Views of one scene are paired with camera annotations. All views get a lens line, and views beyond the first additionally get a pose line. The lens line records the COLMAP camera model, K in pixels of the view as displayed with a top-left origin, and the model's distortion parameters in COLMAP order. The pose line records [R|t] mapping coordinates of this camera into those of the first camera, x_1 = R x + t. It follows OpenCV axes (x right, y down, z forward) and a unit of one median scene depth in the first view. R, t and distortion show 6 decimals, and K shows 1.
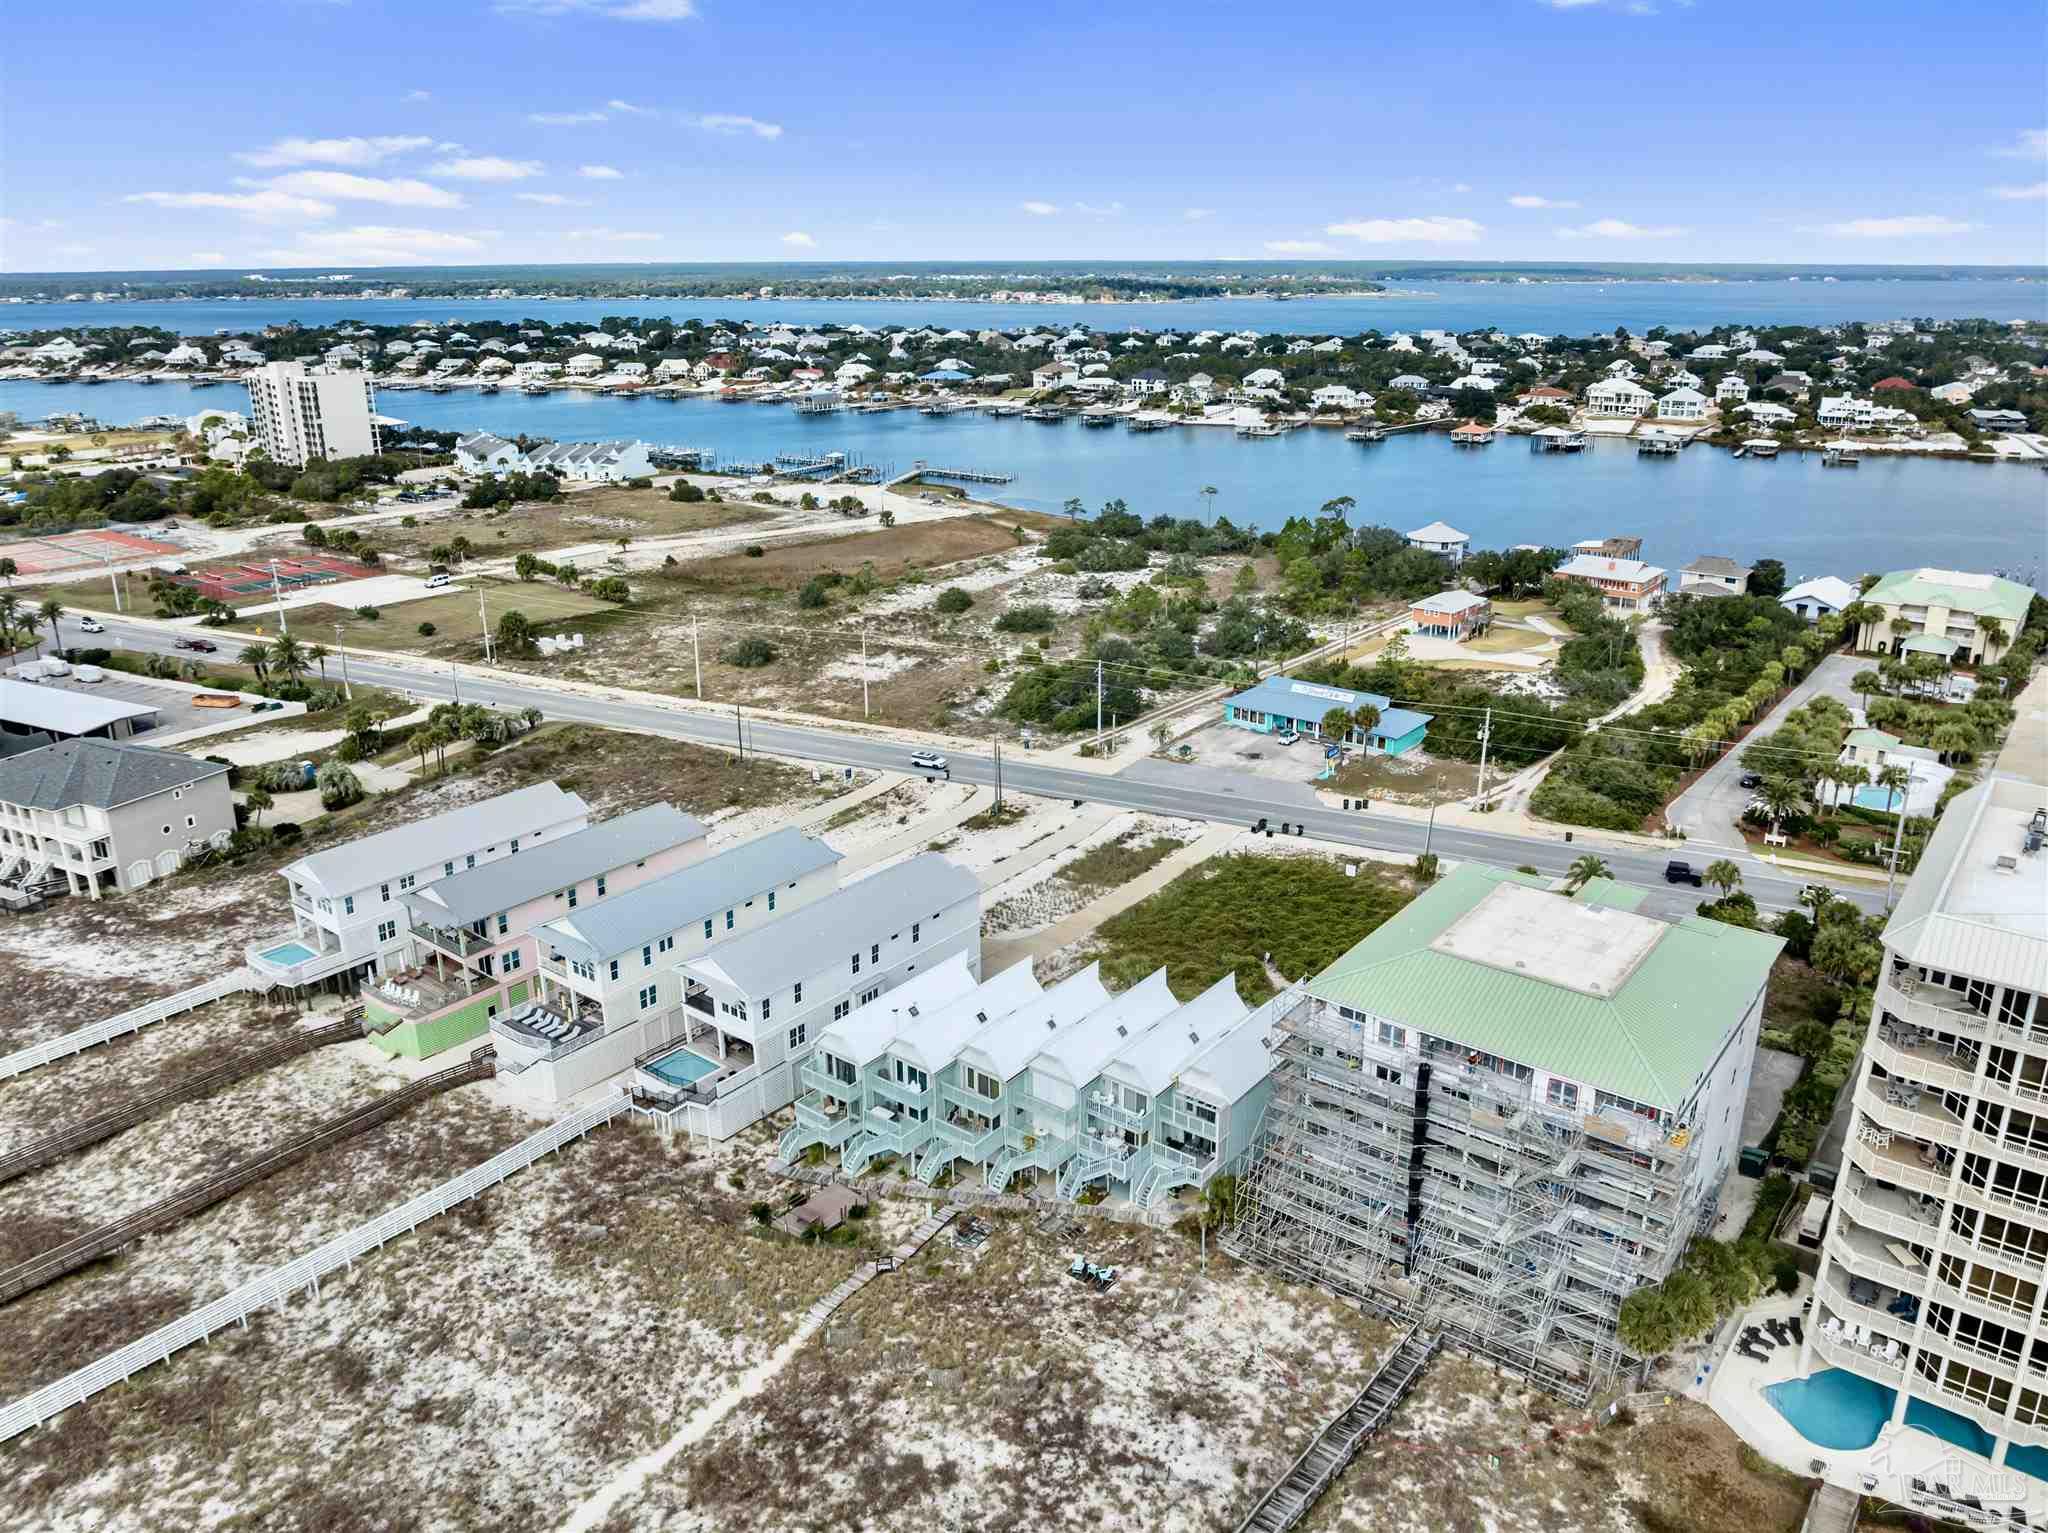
lens RADIAL K [[1484.0, 0, 1024.0], [0, 1484.0, 766.5], [0, 0, 1]] dist [-0.030521, -0.004369]
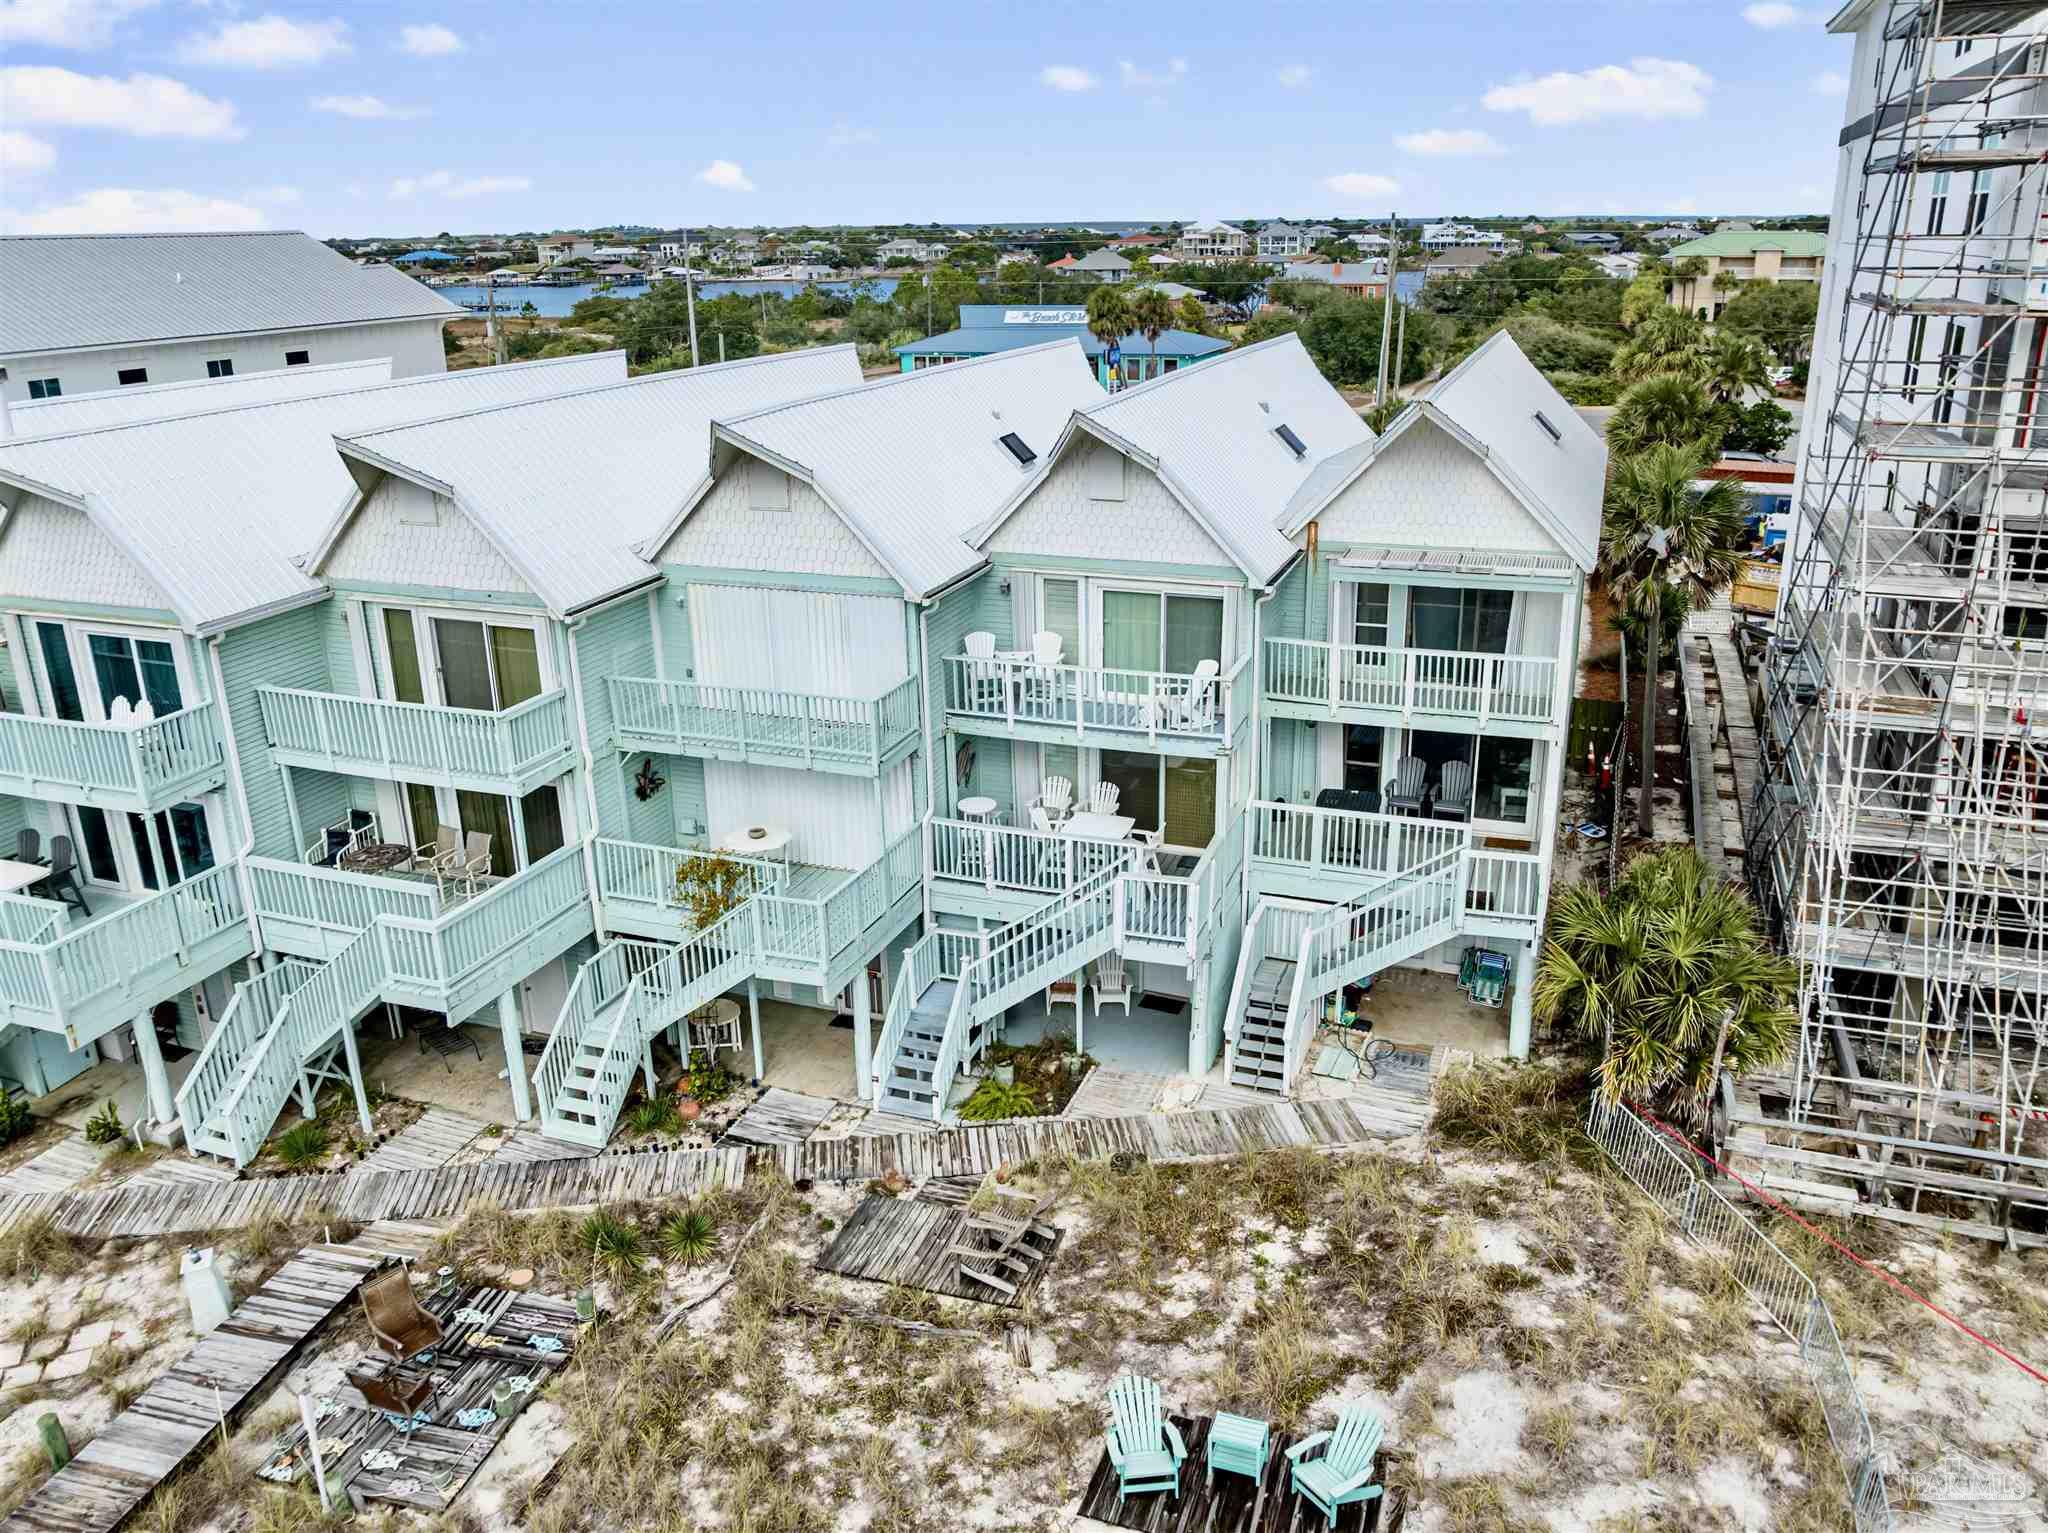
lens RADIAL K [[1531.0, 0, 1024.0], [0, 1531.0, 766.5], [0, 0, 1]] dist [-0.036307, -0.002707]
pose [[0.954284, -0.111095, 0.277490, -0.002345], [0.111117, 0.993683, 0.015697, 0.044242], [-0.277481, 0.015854, 0.960600, 0.143734]]
